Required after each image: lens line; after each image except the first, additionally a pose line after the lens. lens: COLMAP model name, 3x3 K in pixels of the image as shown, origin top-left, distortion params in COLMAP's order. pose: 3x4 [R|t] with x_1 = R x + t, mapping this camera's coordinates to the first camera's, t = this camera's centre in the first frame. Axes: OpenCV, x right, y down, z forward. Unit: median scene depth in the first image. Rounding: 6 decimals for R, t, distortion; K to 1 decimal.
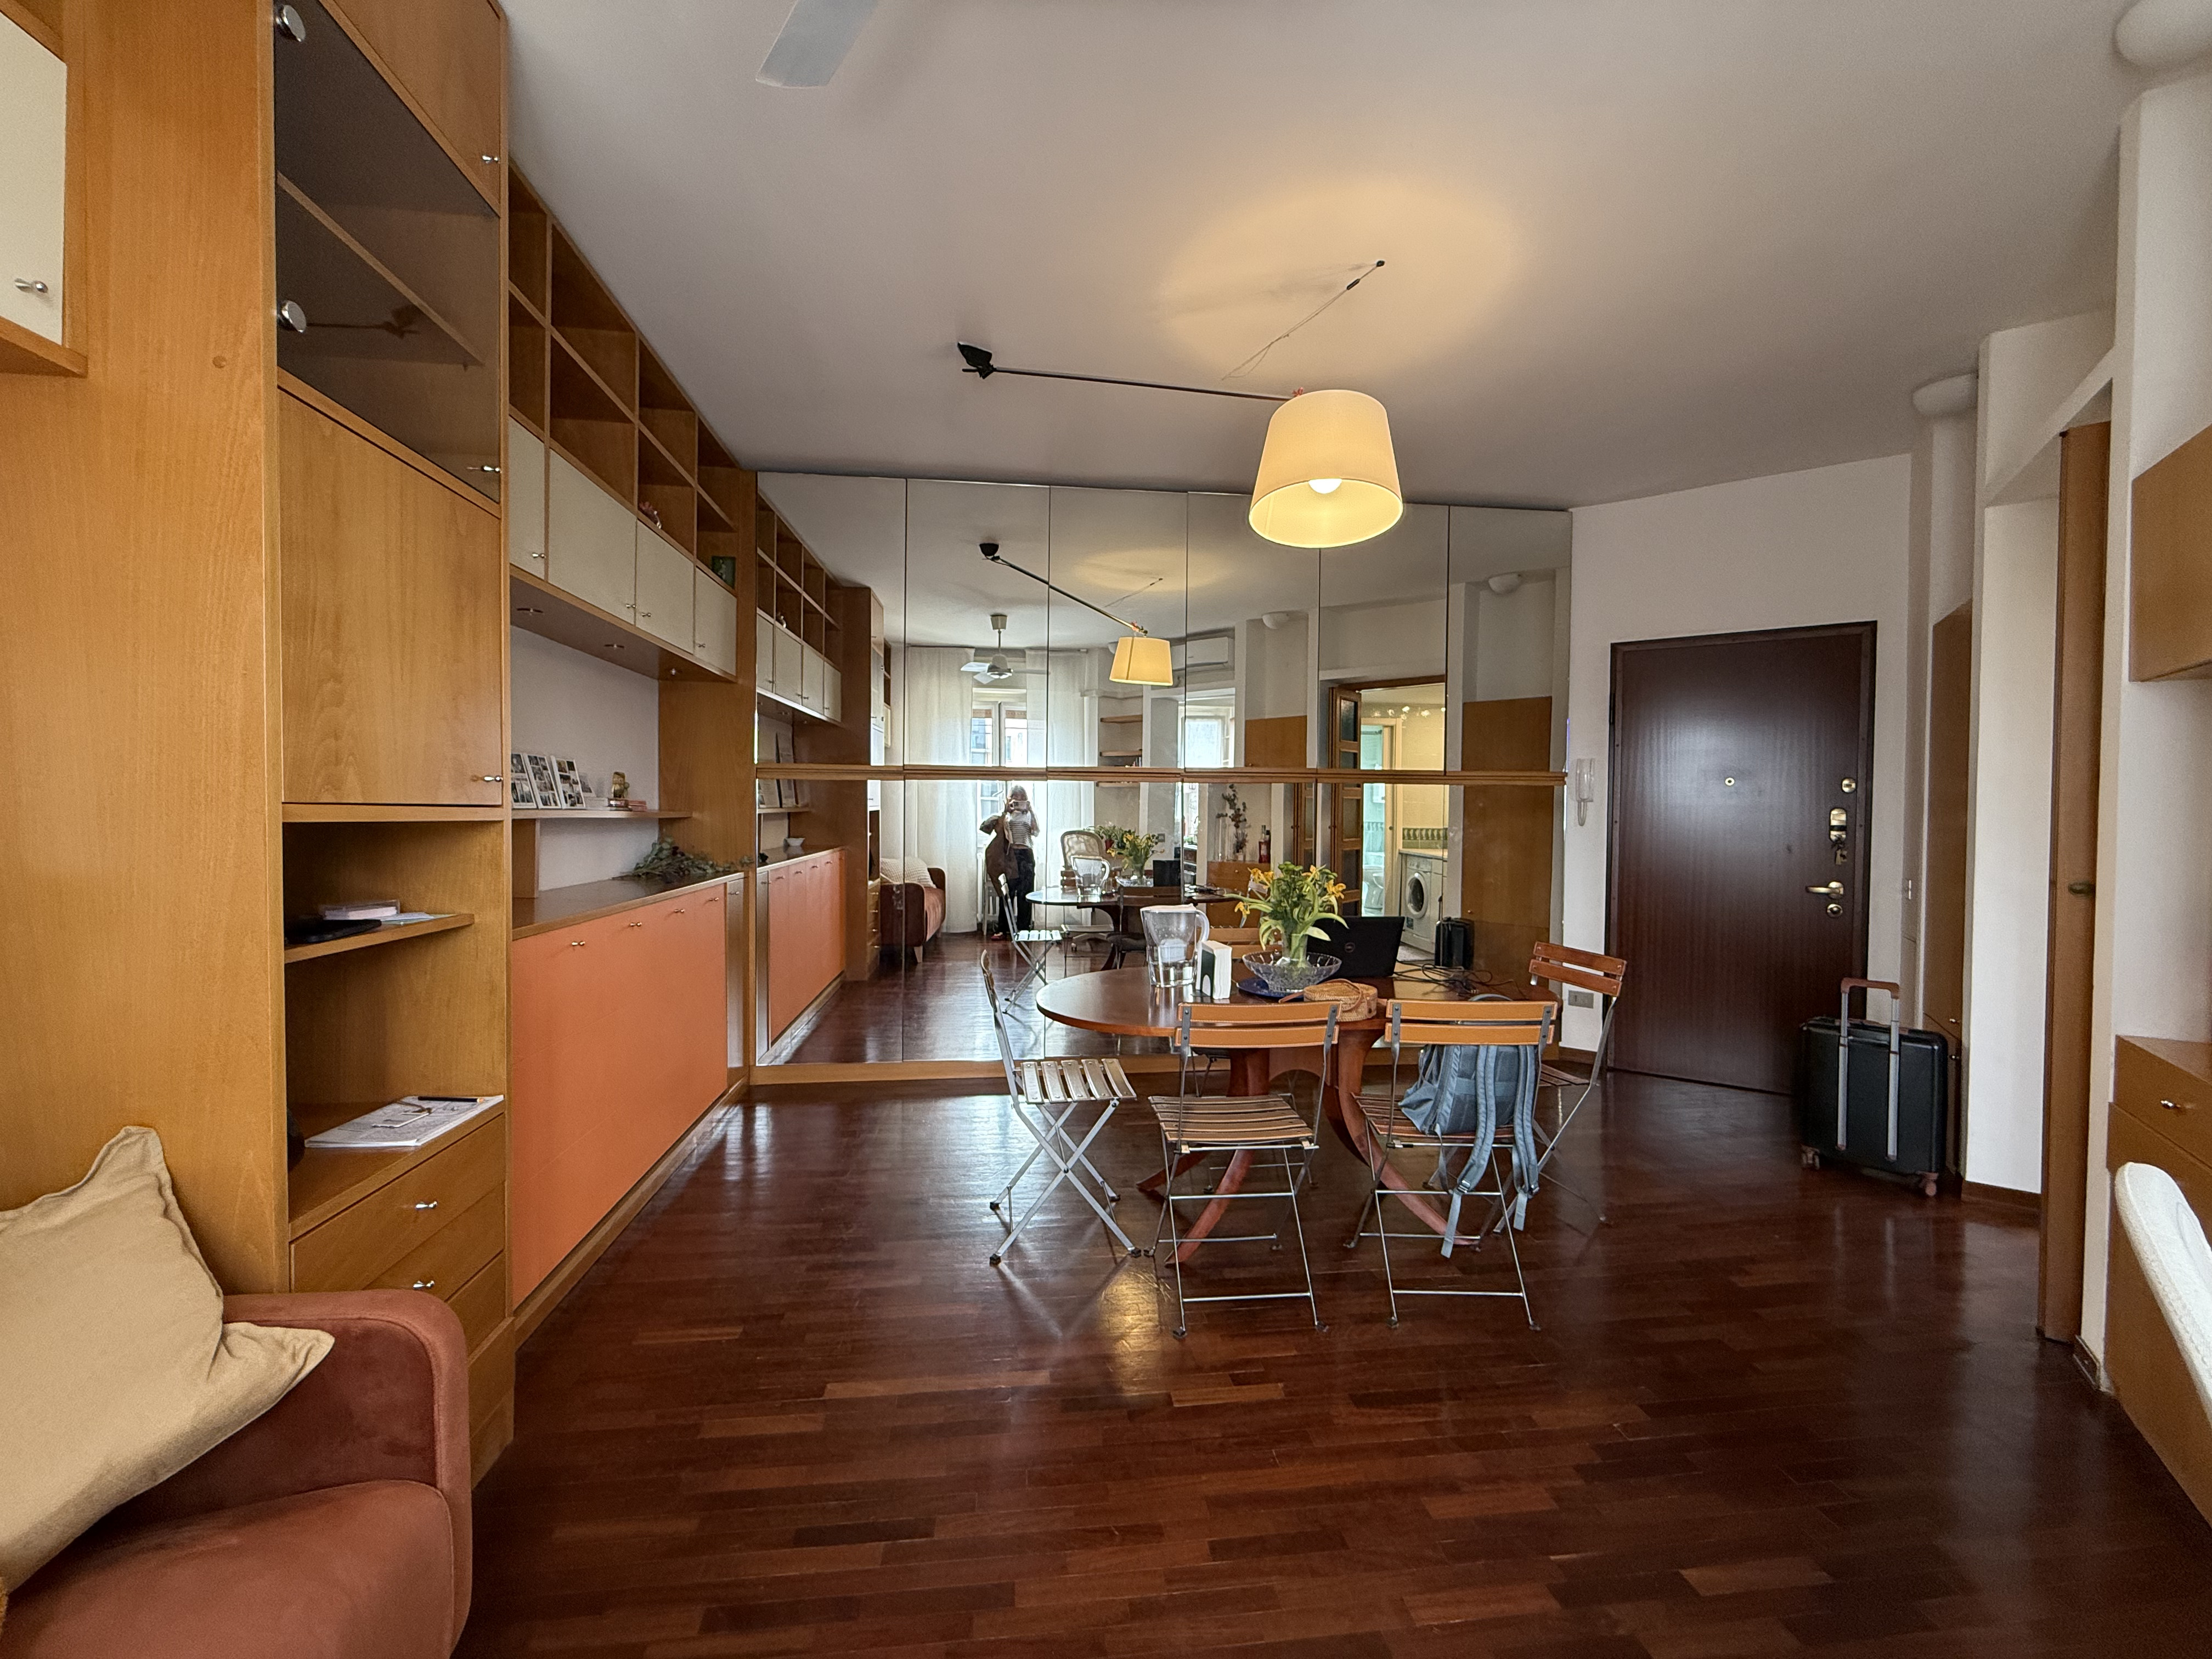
lens RADIAL K [[885.5, 0, 1103.8], [0, 885.5, 836.3], [0, 0, 1]] dist [-0.003087, -0.000041]
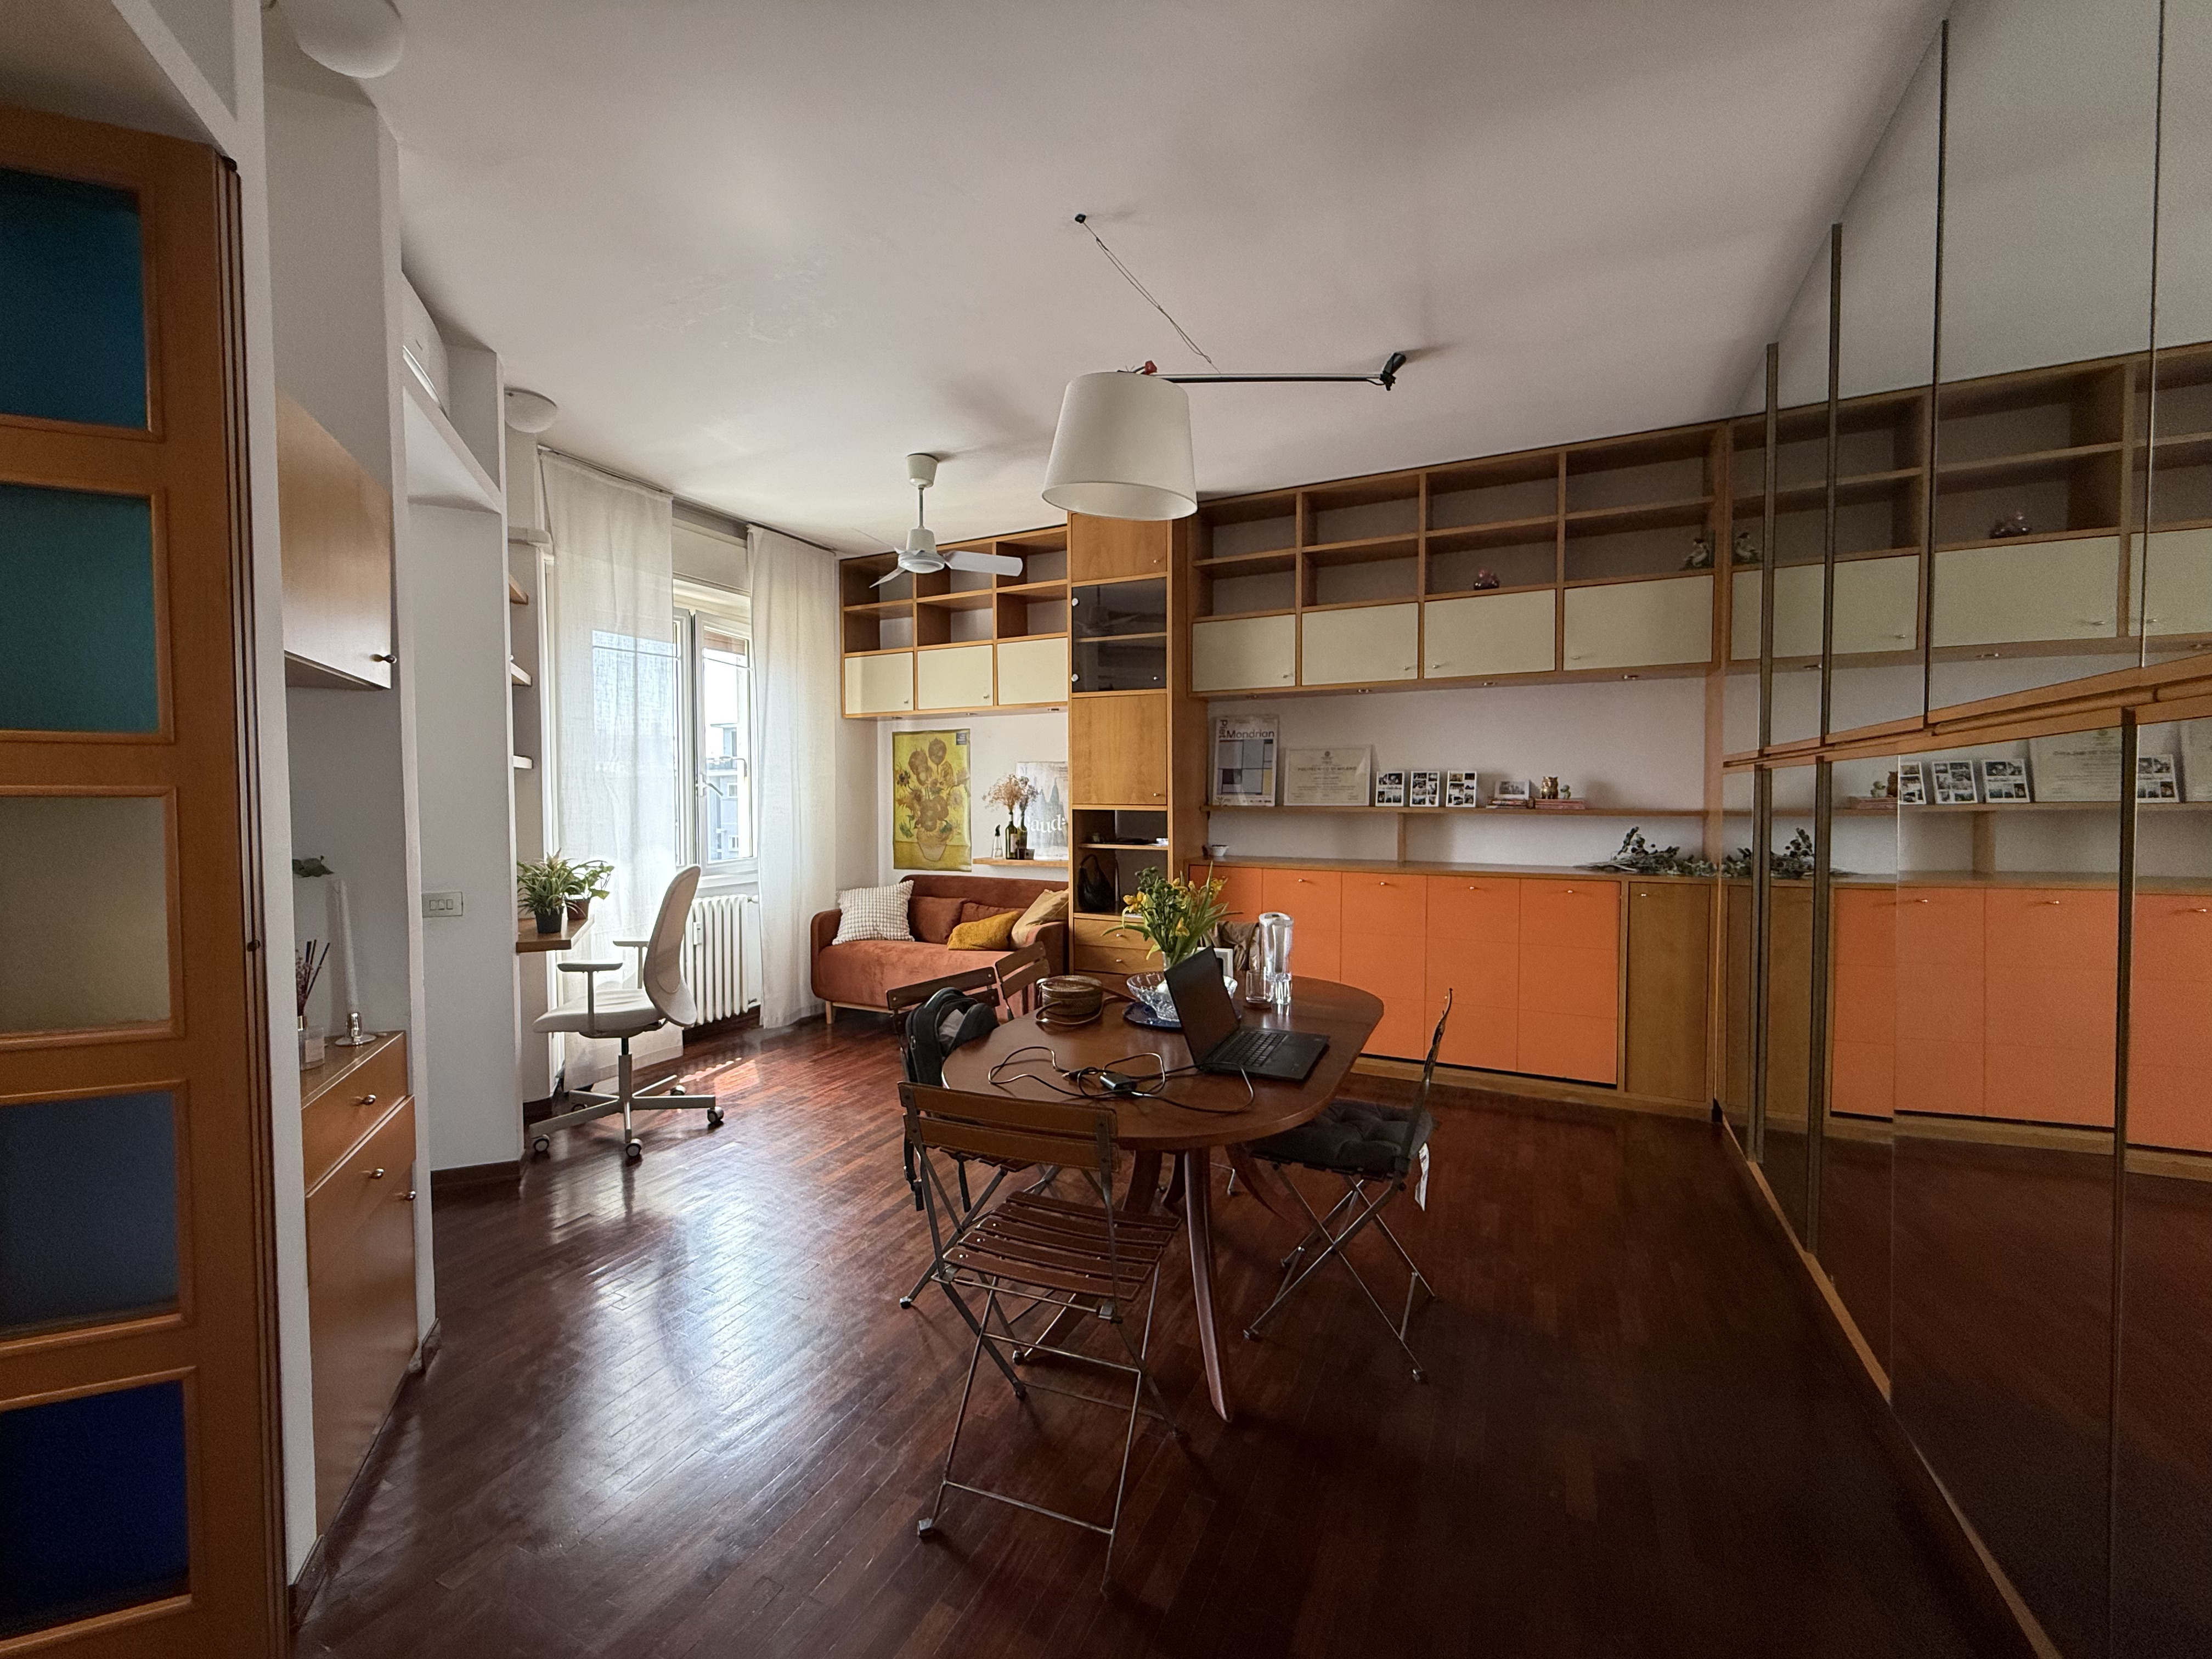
lens RADIAL K [[885.5, 0, 1109.7], [0, 885.5, 824.7], [0, 0, 1]] dist [-0.003087, -0.000041]
pose [[-0.529908, 0.020596, -0.847805, 2.134466], [-0.026677, 0.998806, 0.040938, -0.101920], [0.847636, 0.044310, -0.528726, 2.972076]]
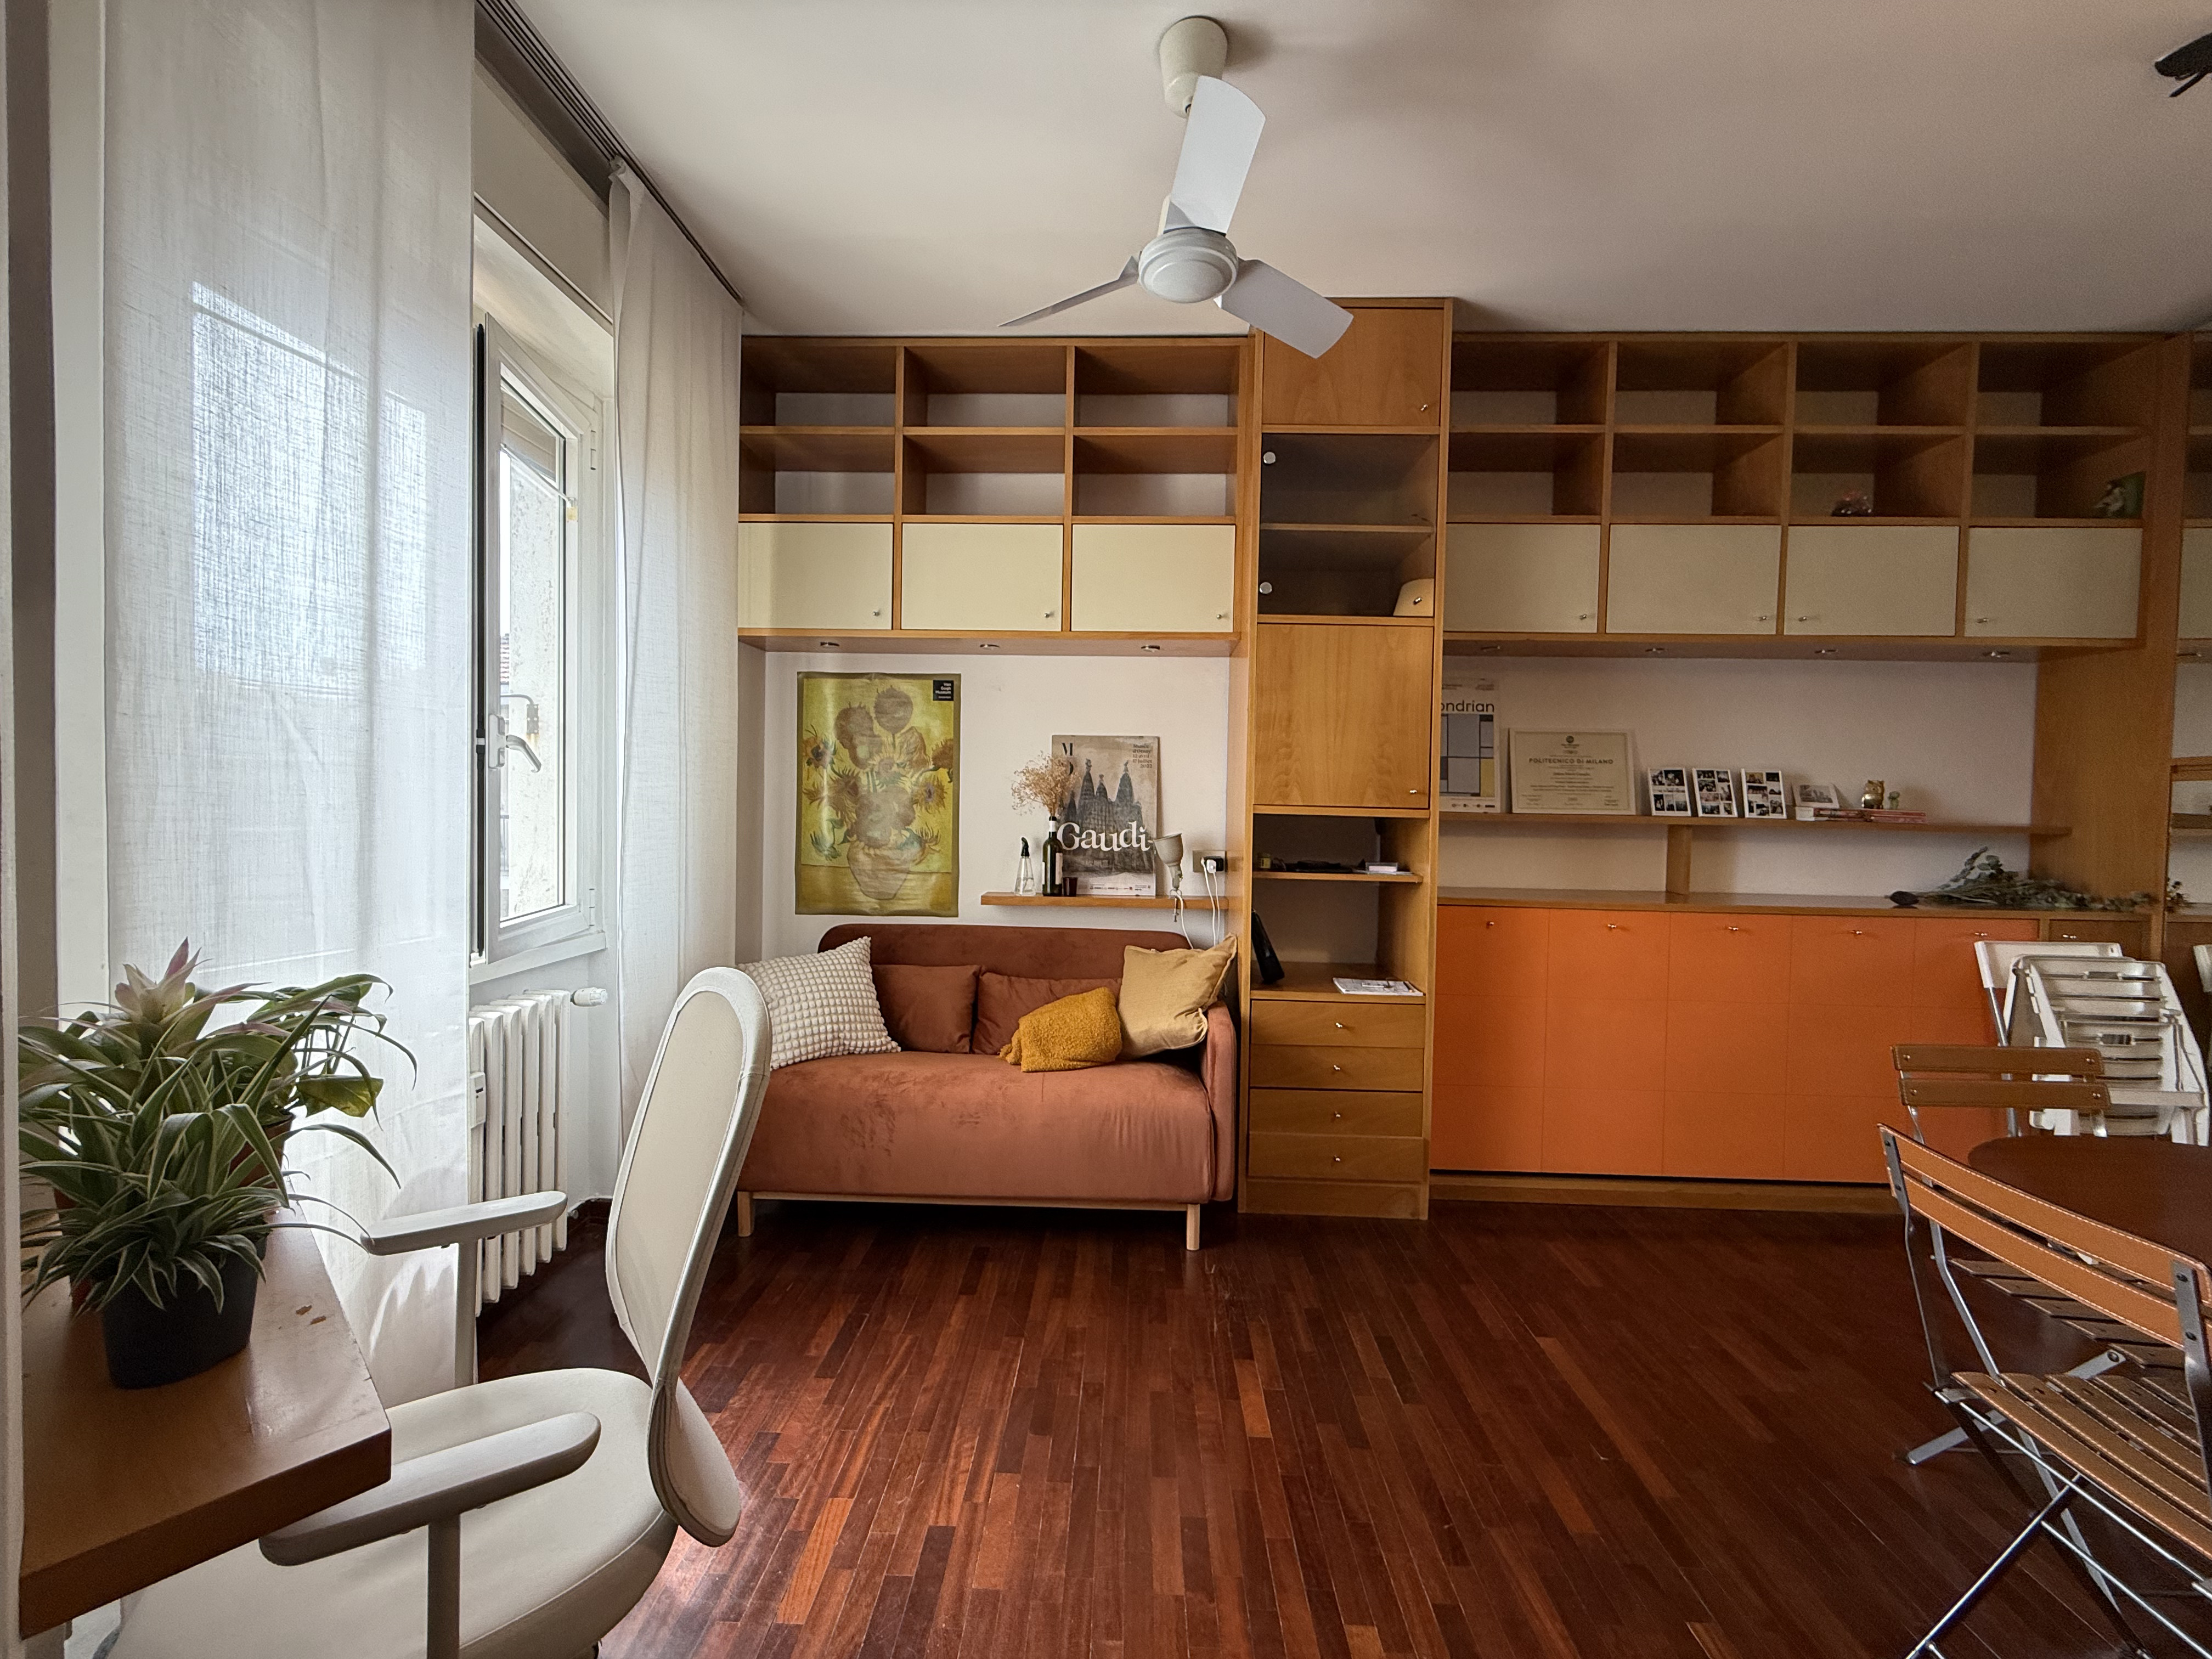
lens RADIAL K [[885.5, 0, 1109.7], [0, 885.5, 829.9], [0, 0, 1]] dist [-0.003087, -0.000041]
pose [[-0.146554, 0.022054, -0.988957, 1.282710], [-0.047849, 0.998423, 0.029356, -0.020844], [0.988045, 0.051623, -0.145267, 0.893519]]
